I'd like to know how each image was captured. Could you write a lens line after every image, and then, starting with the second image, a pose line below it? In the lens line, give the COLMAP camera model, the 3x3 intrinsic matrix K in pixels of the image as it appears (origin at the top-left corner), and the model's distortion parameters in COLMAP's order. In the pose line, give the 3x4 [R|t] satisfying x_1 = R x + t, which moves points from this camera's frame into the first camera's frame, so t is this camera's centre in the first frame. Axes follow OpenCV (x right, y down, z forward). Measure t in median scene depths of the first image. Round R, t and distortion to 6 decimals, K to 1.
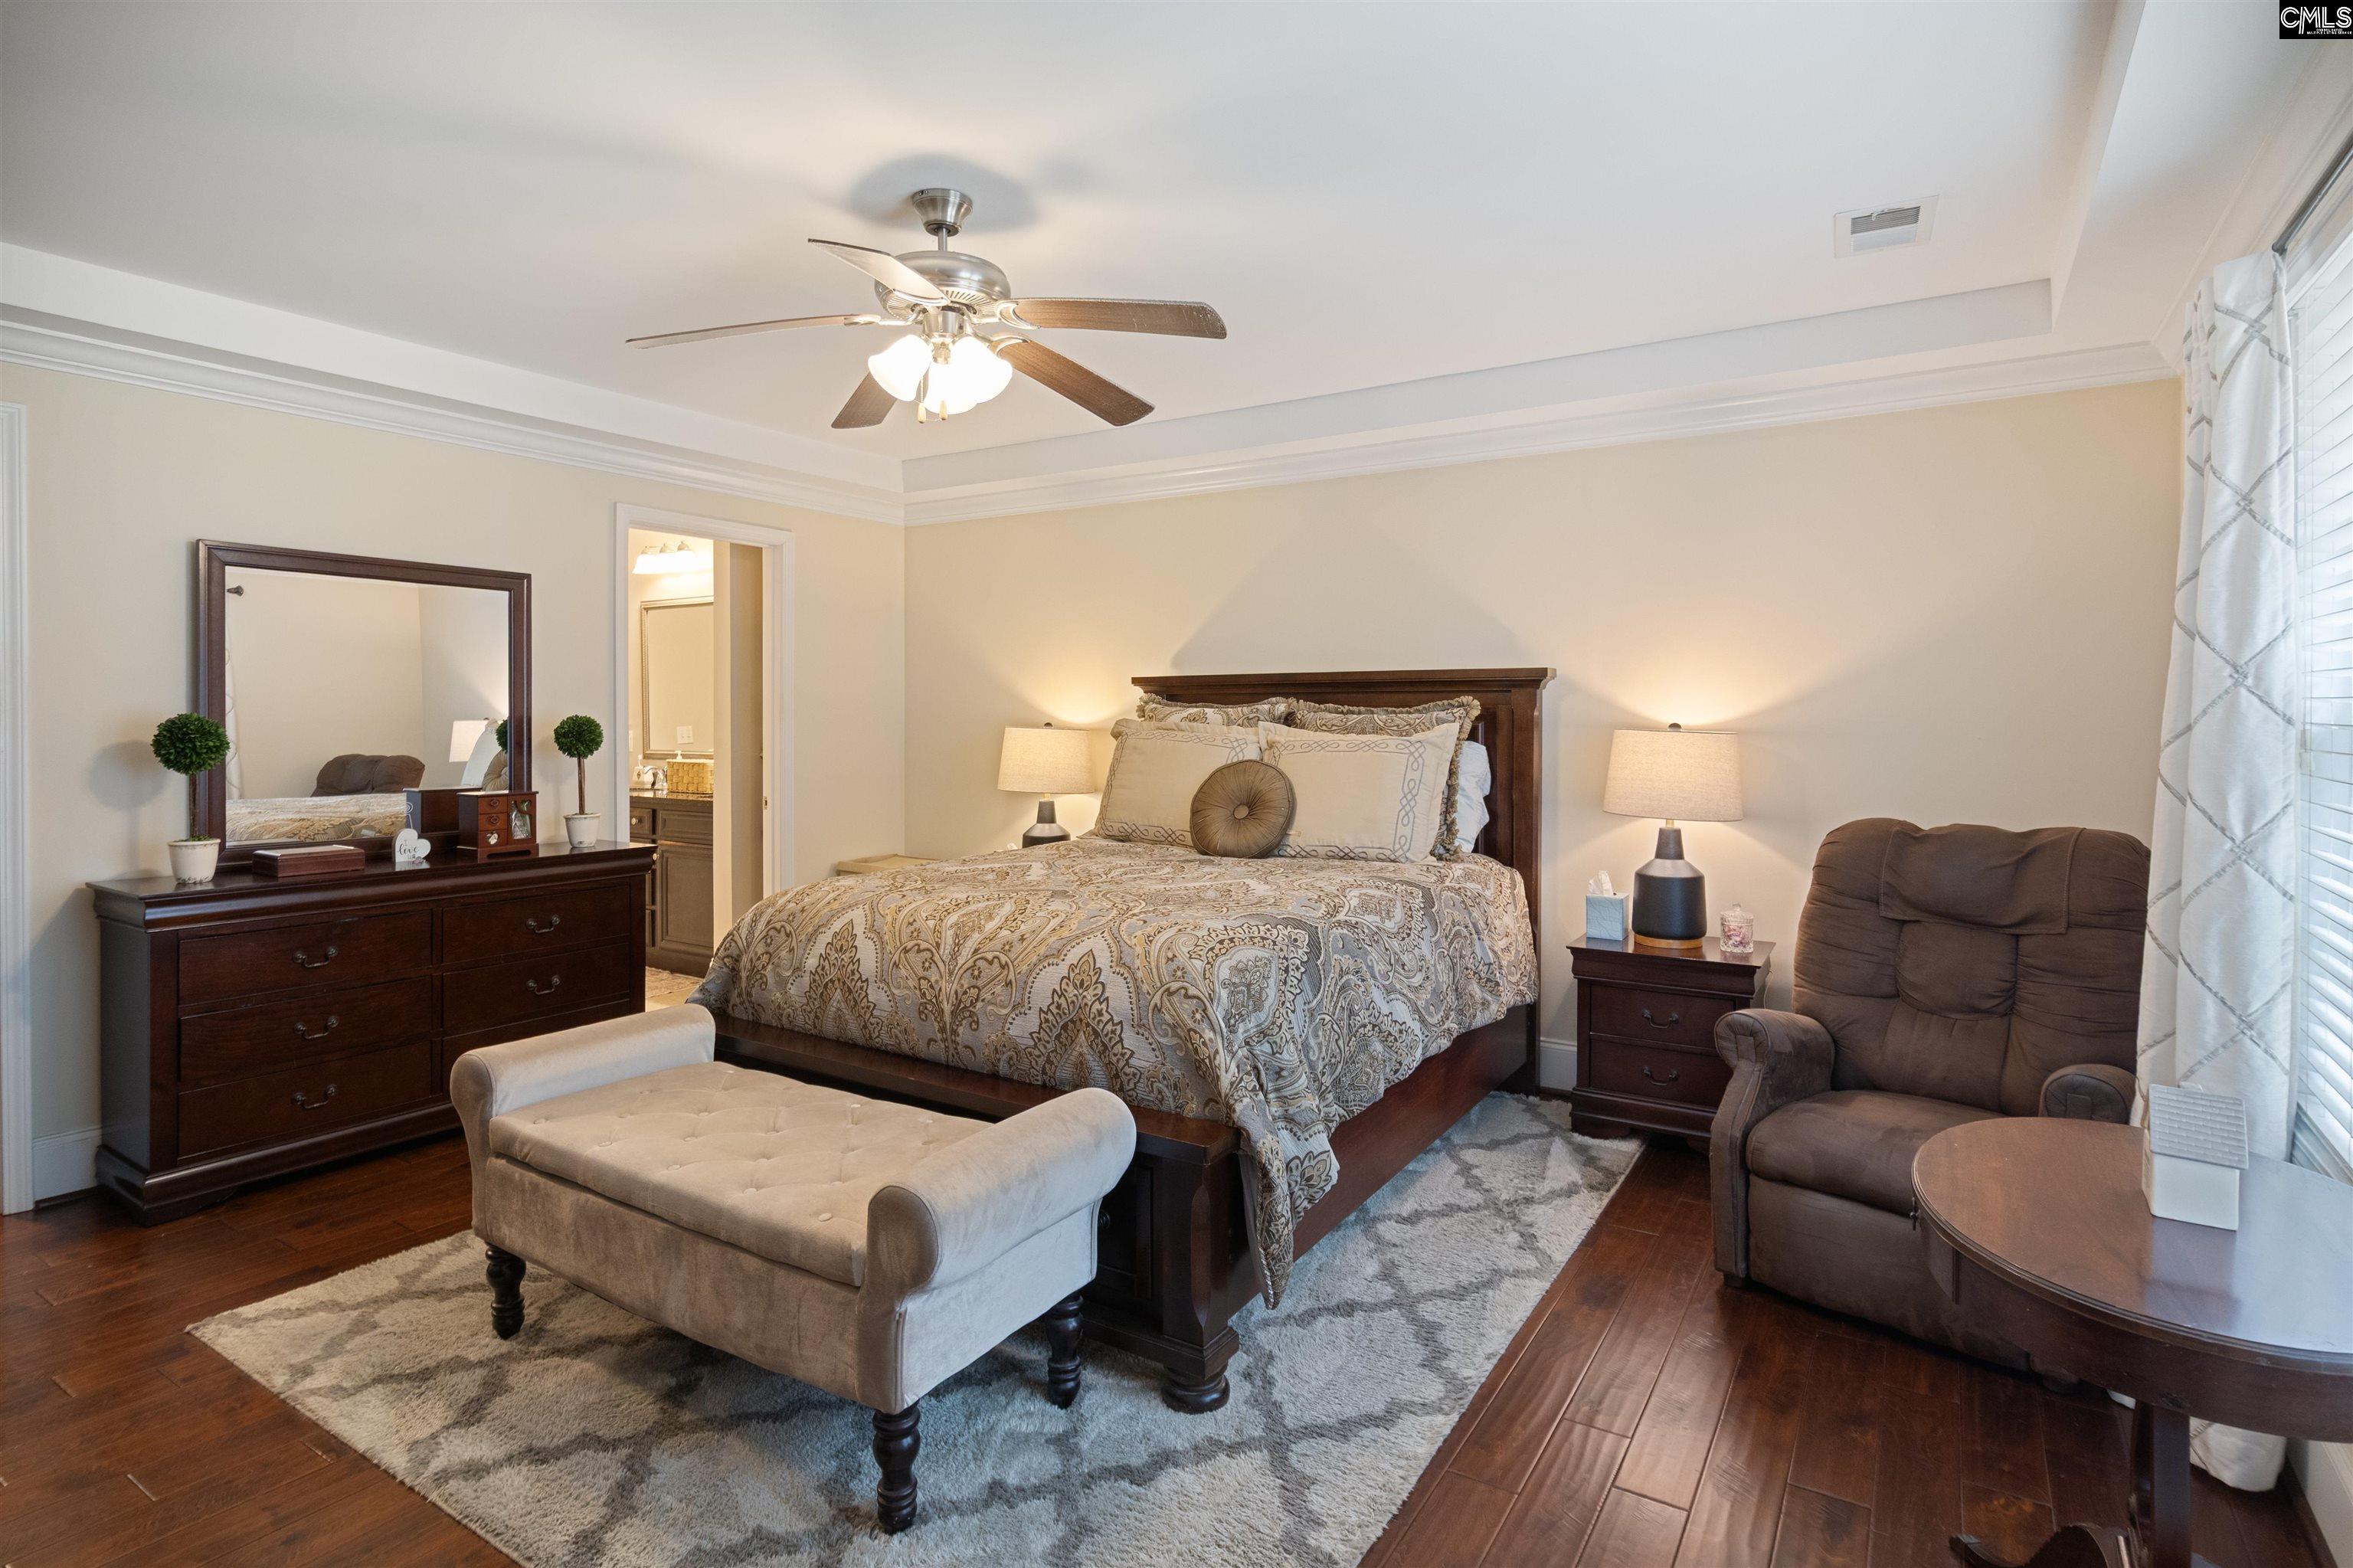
lens RADIAL K [[1197.3, 0, 1176.6], [0, 1197.3, 729.3], [0, 0, 1]] dist [-0.012850, -0.000112]
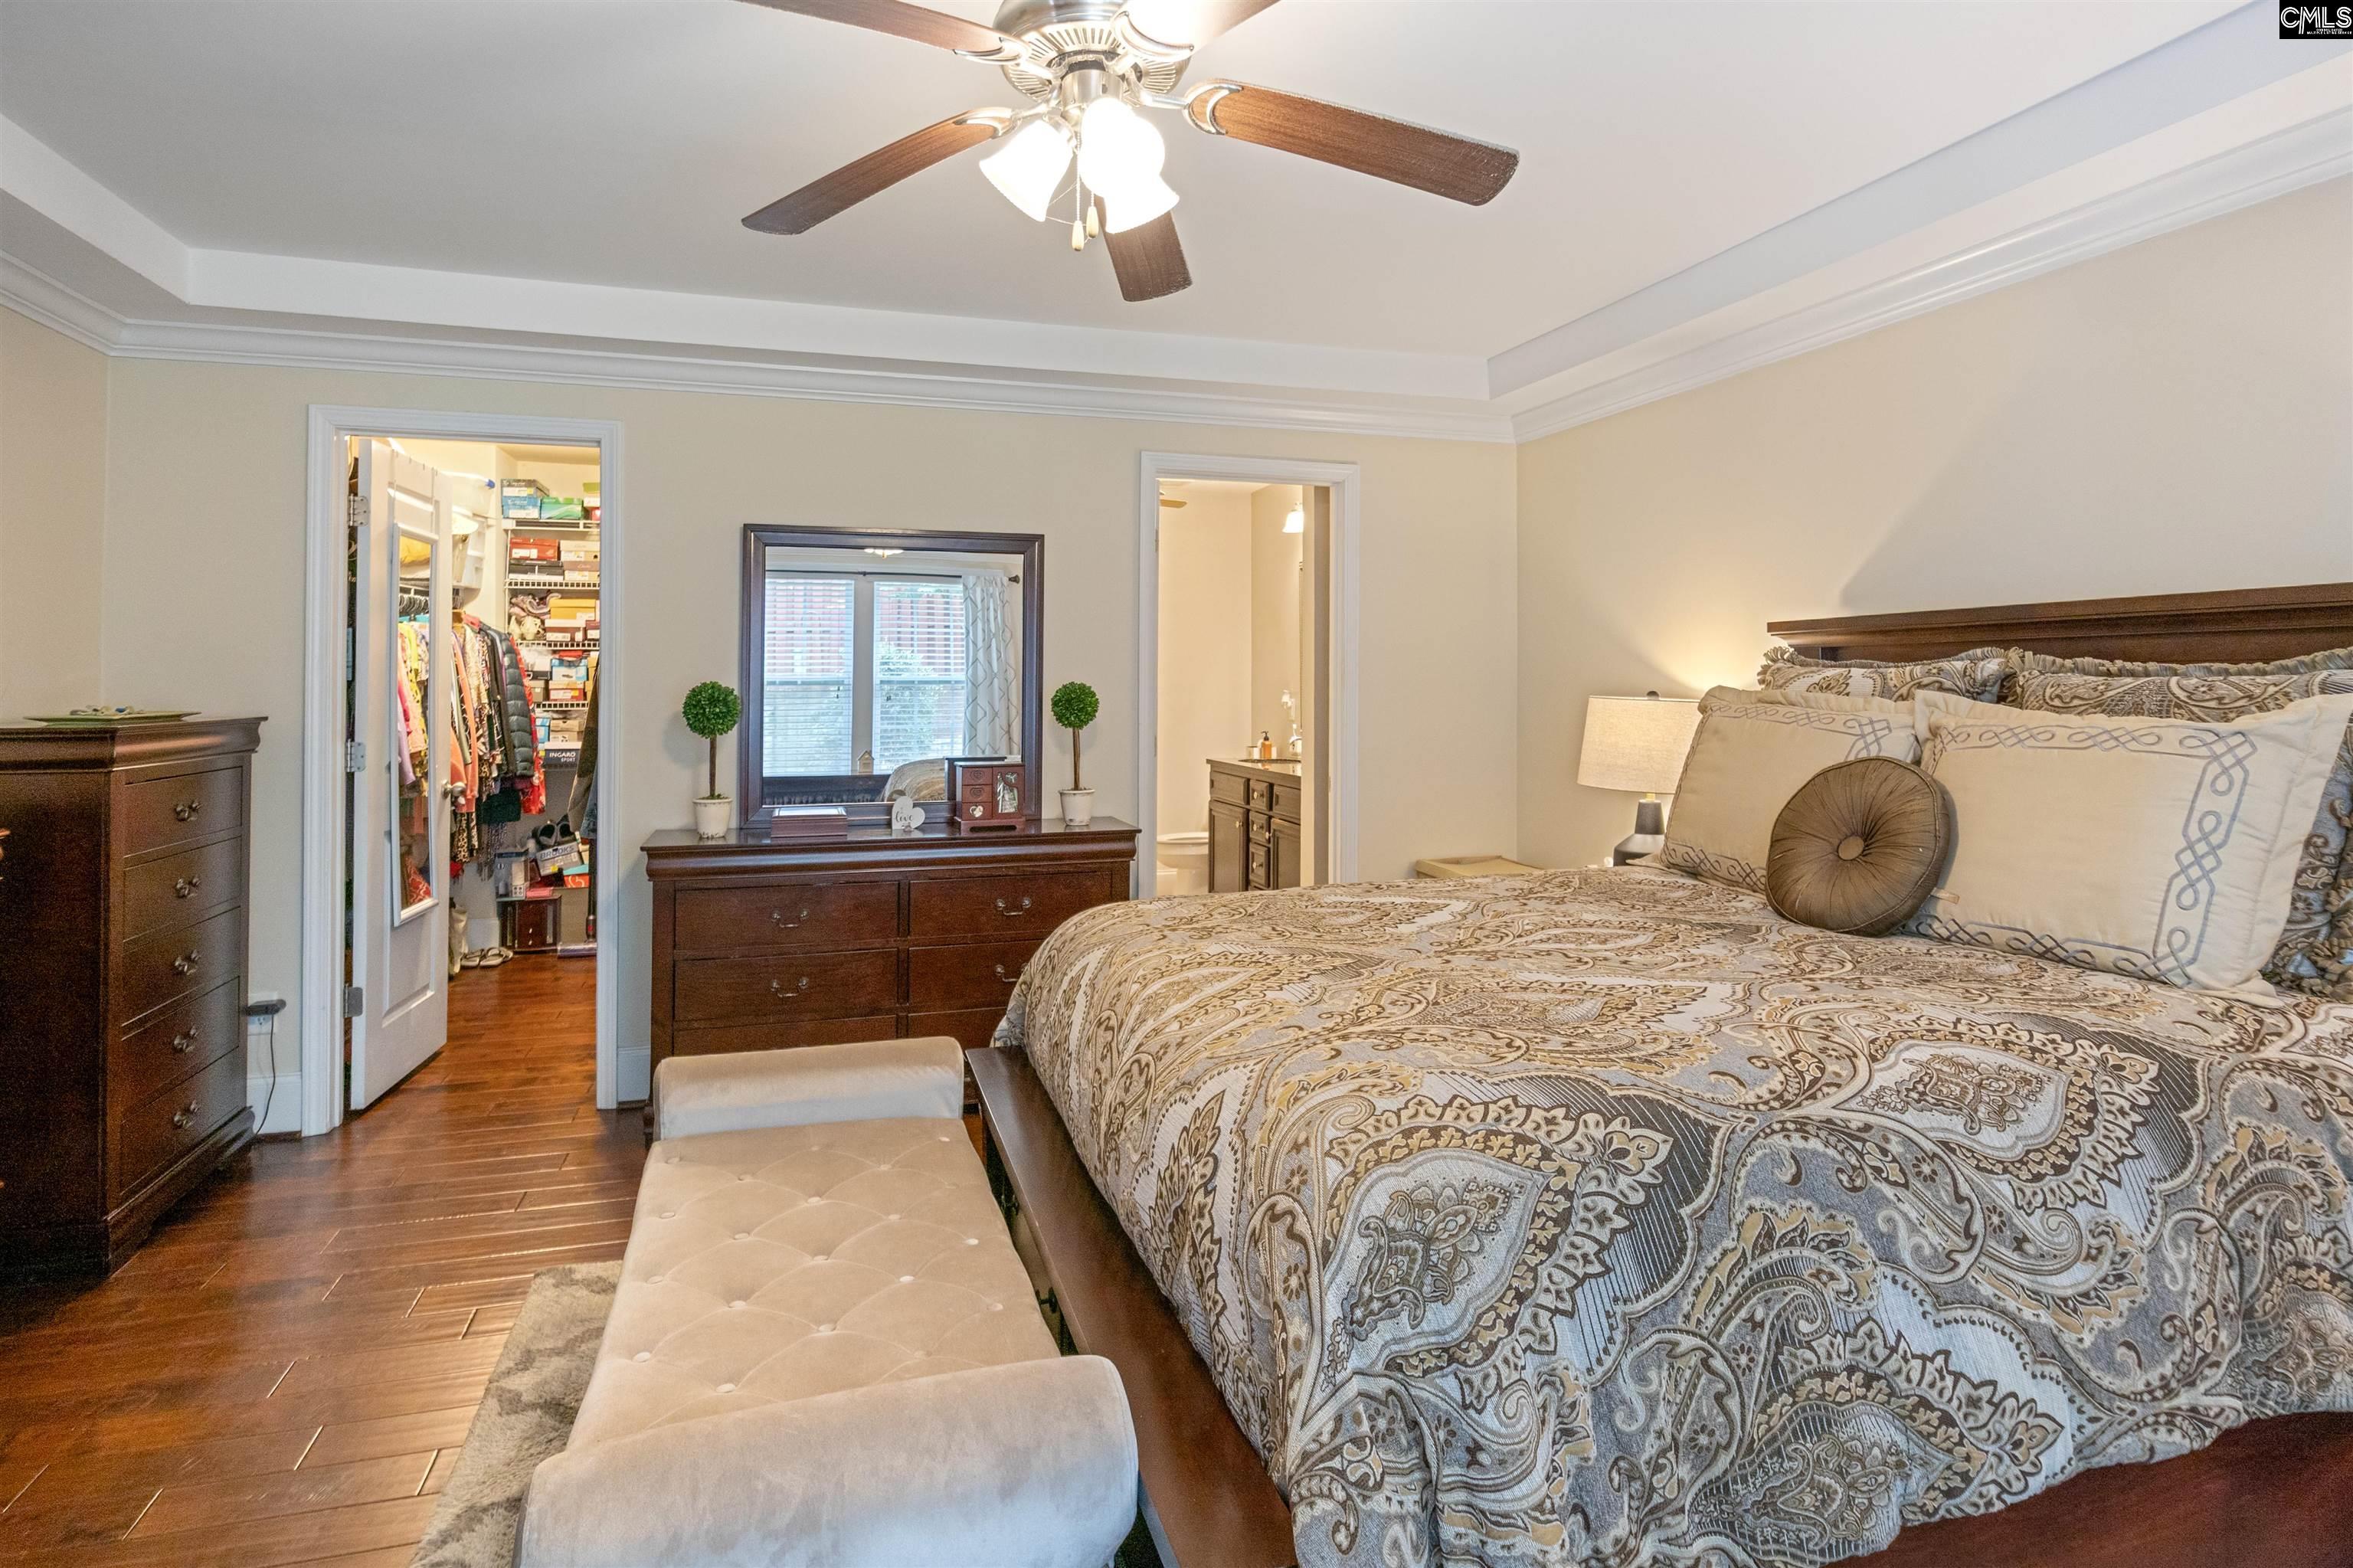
lens RADIAL K [[1225.9, 0, 1184.2], [0, 1225.9, 685.9], [0, 0, 1]] dist [-0.002930, -0.000265]
pose [[0.765891, -0.001030, -0.642970, 0.190161], [-0.004658, 0.999964, -0.007151, -0.002913], [0.642954, 0.008472, 0.765858, 0.352445]]
